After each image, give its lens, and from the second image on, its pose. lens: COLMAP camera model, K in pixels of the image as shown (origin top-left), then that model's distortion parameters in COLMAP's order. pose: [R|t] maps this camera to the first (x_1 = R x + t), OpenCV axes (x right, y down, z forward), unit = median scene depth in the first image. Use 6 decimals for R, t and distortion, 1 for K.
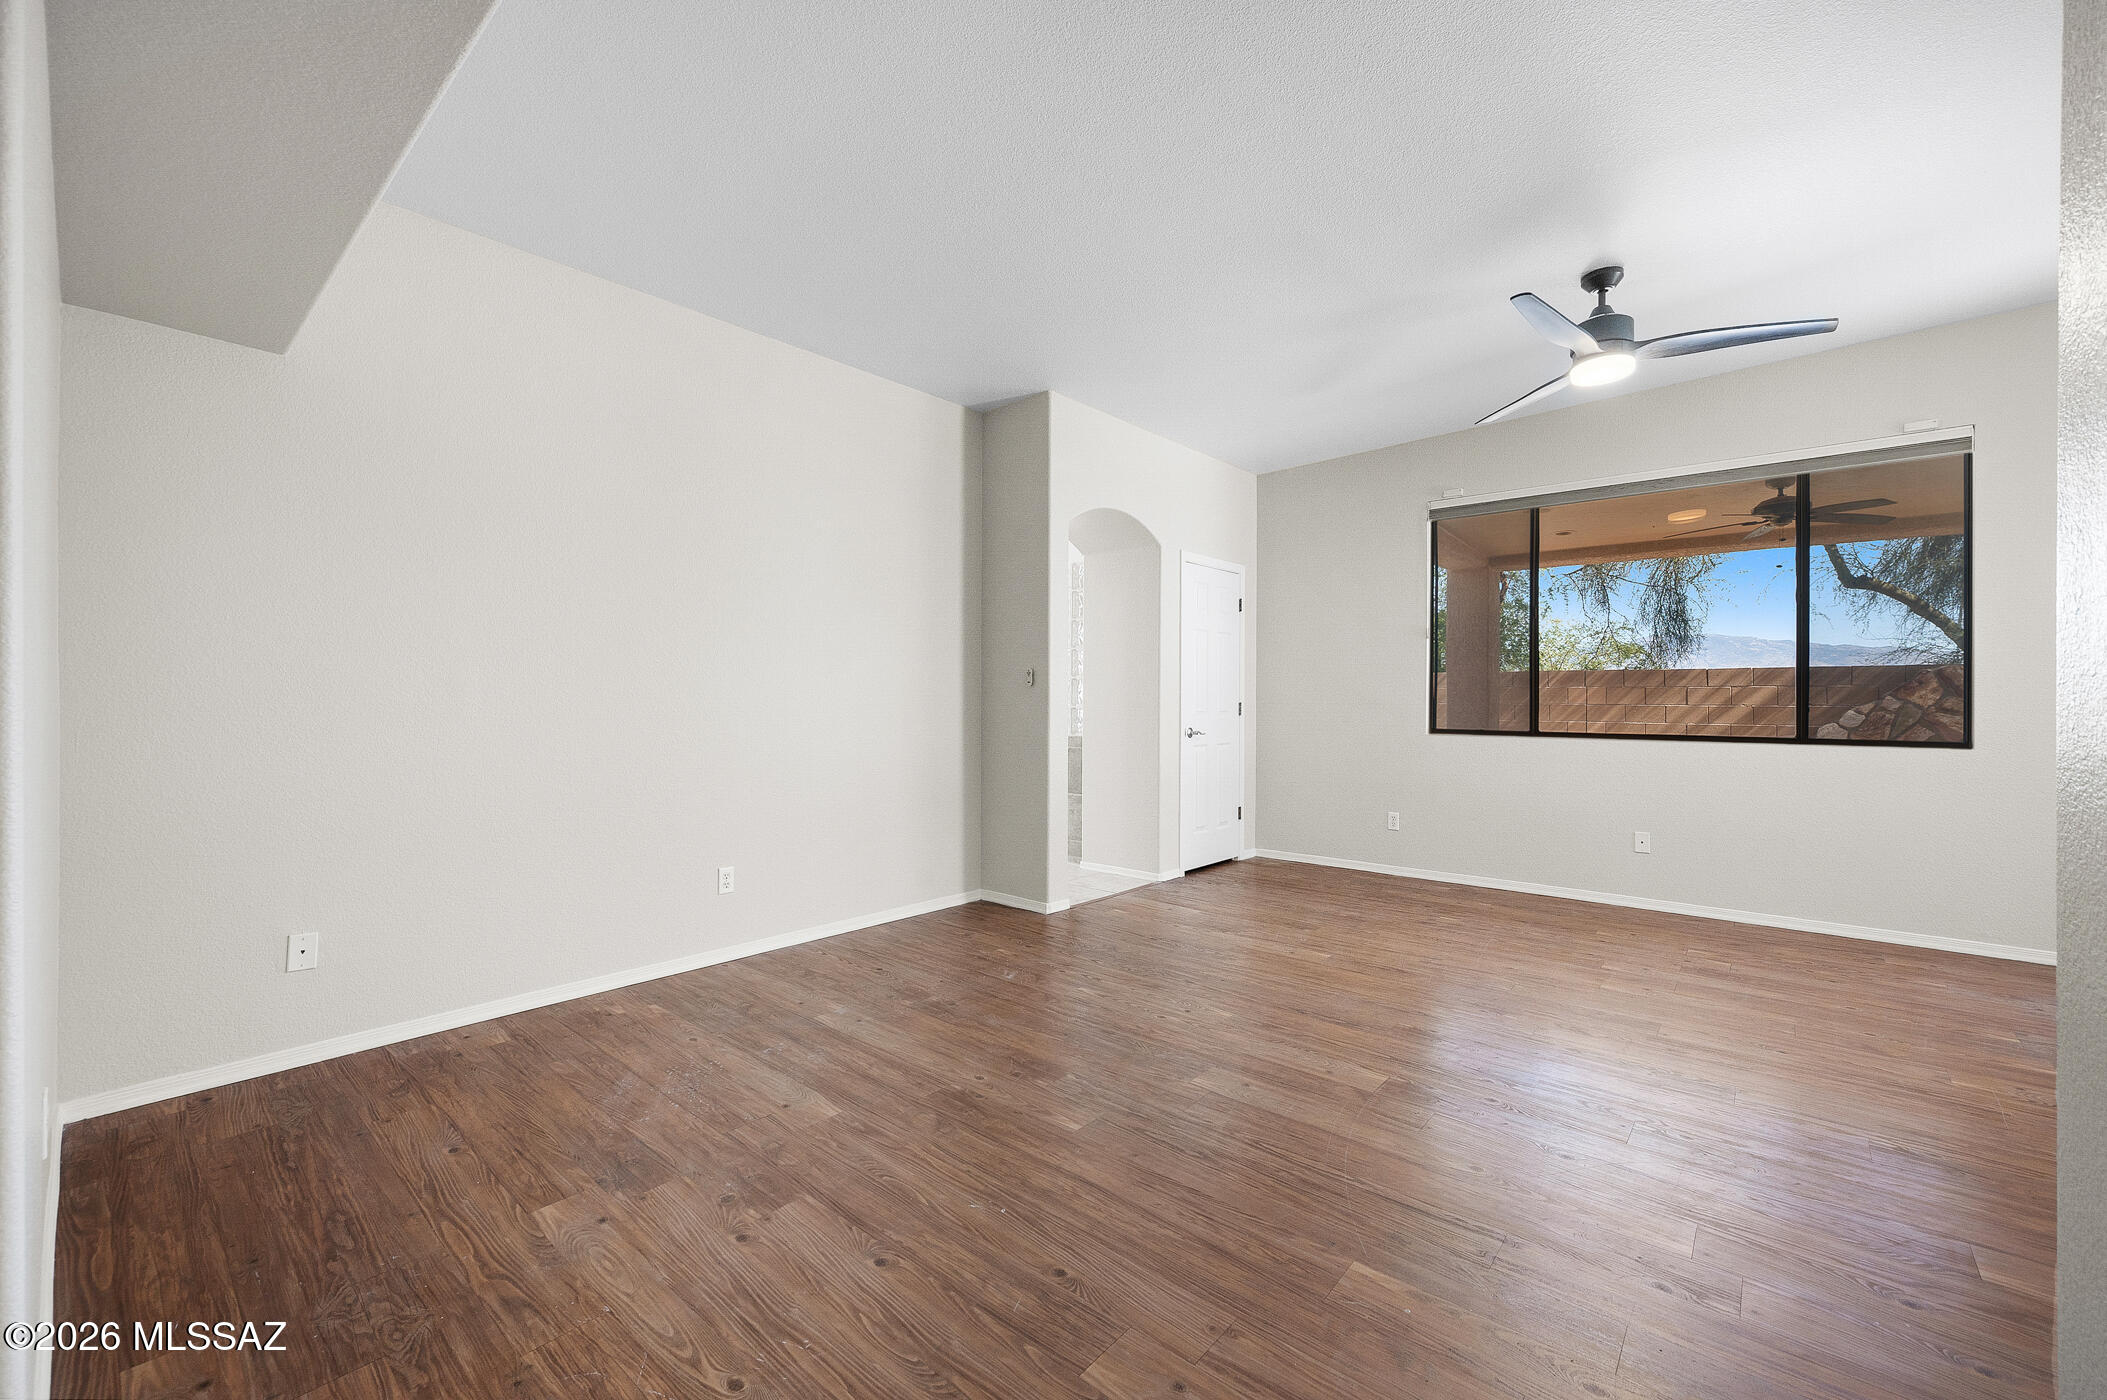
lens RADIAL K [[833.8, 0, 1051.3], [0, 833.8, 700.7], [0, 0, 1]] dist [-0.000805, -0.000472]
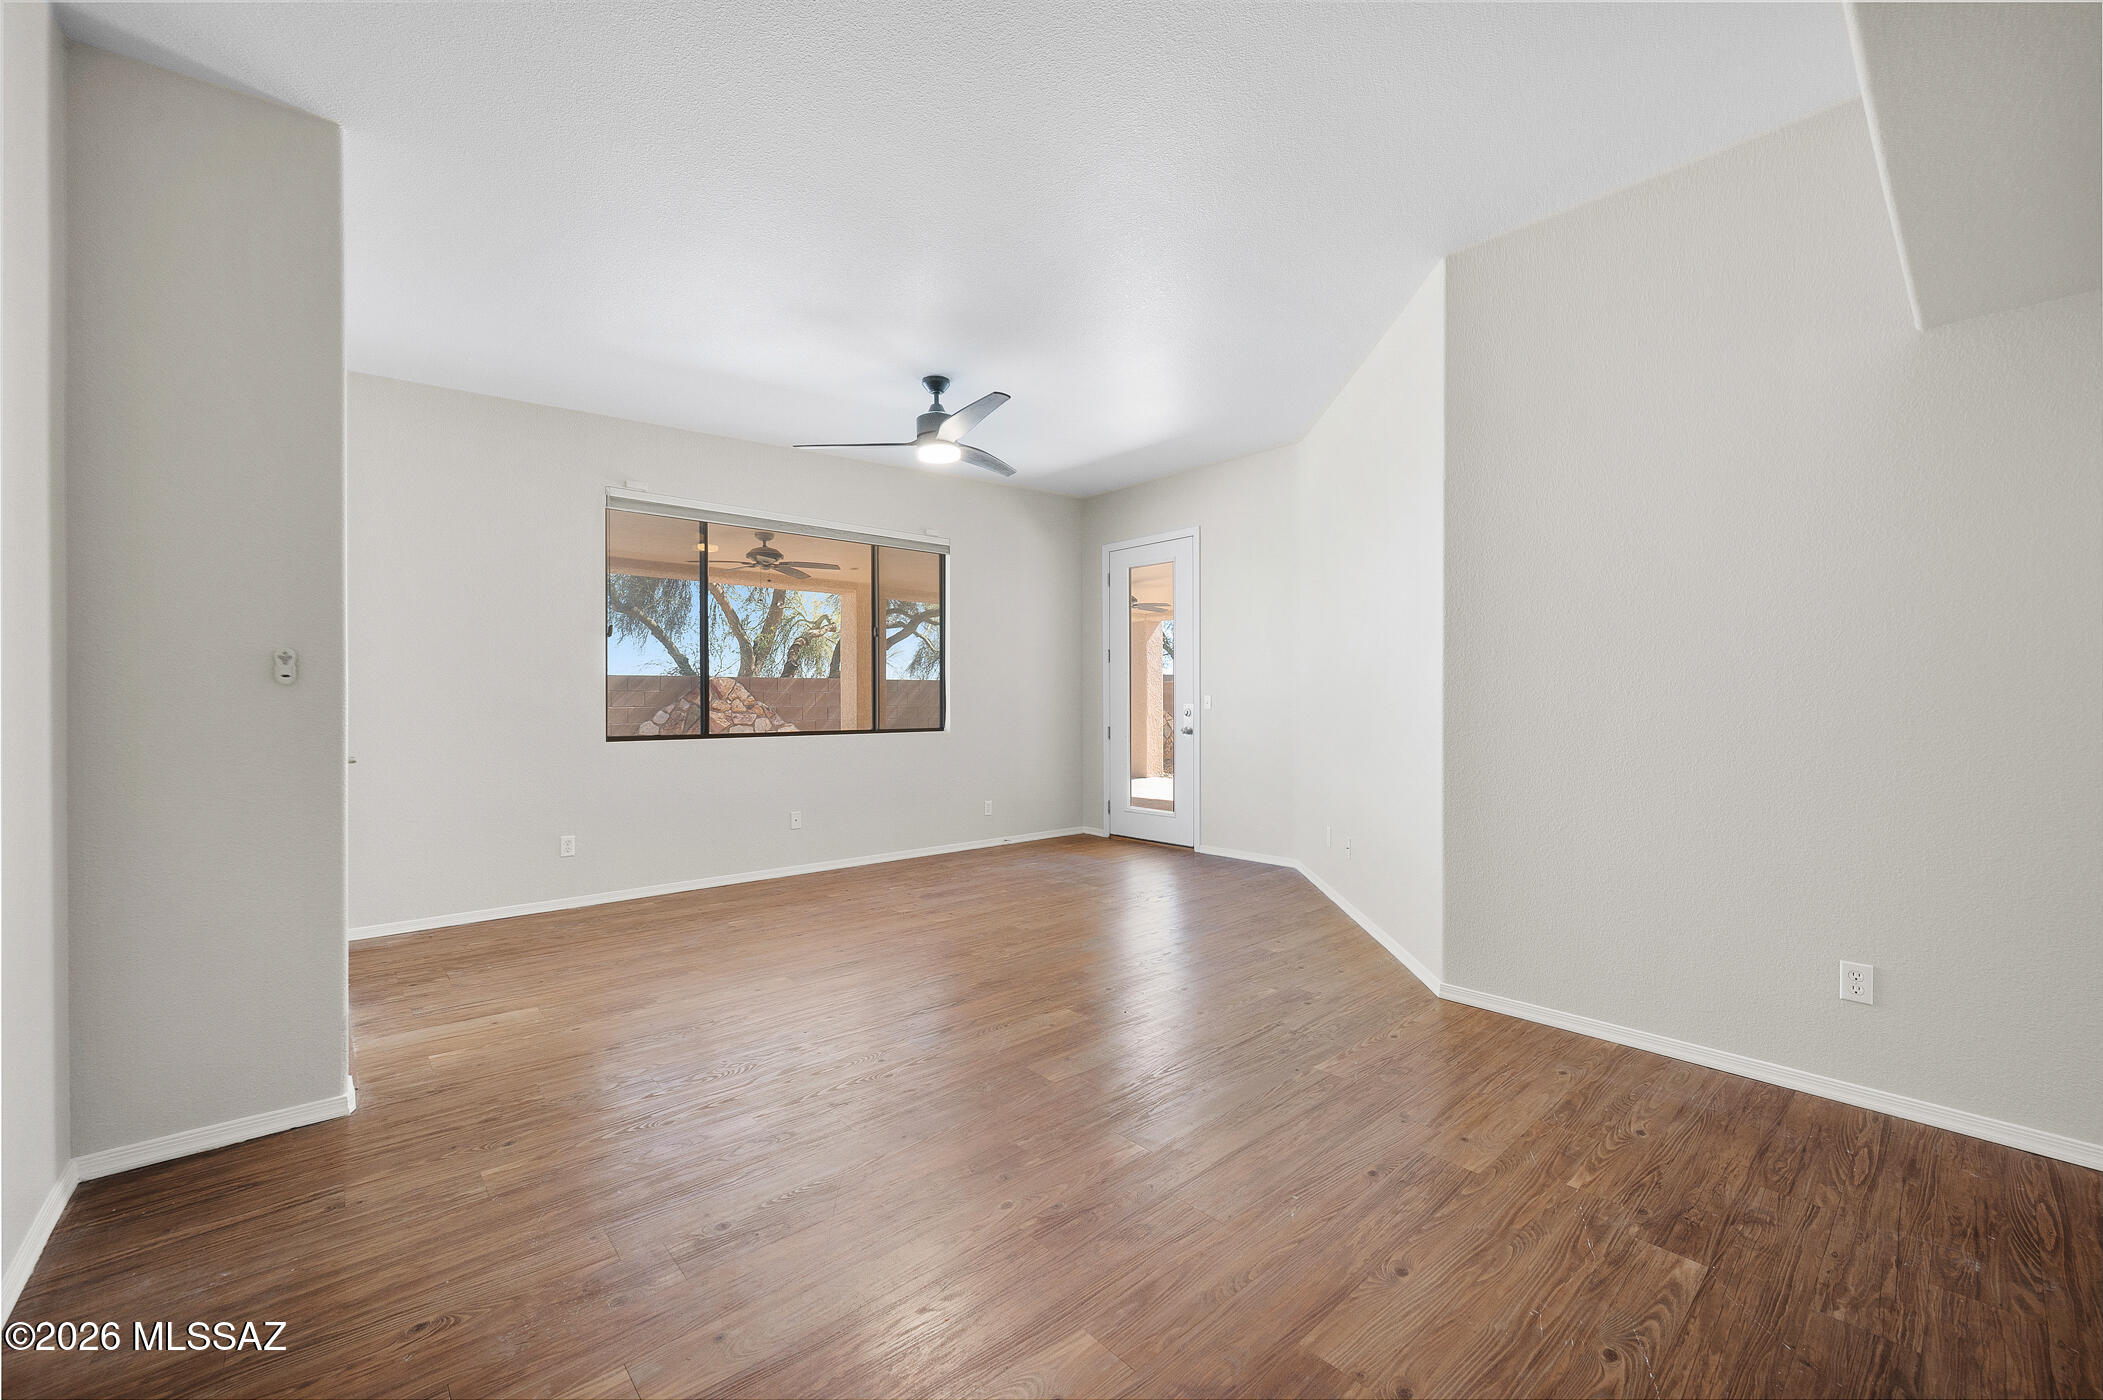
lens RADIAL K [[849.0, 0, 1039.6], [0, 849.0, 702.5], [0, 0, 1]] dist [-0.000563, 0.000405]
pose [[0.135643, -0.005444, 0.990743, -0.630487], [0.006536, 0.999968, 0.004599, -0.008253], [-0.990736, 0.005852, 0.135674, 0.640243]]
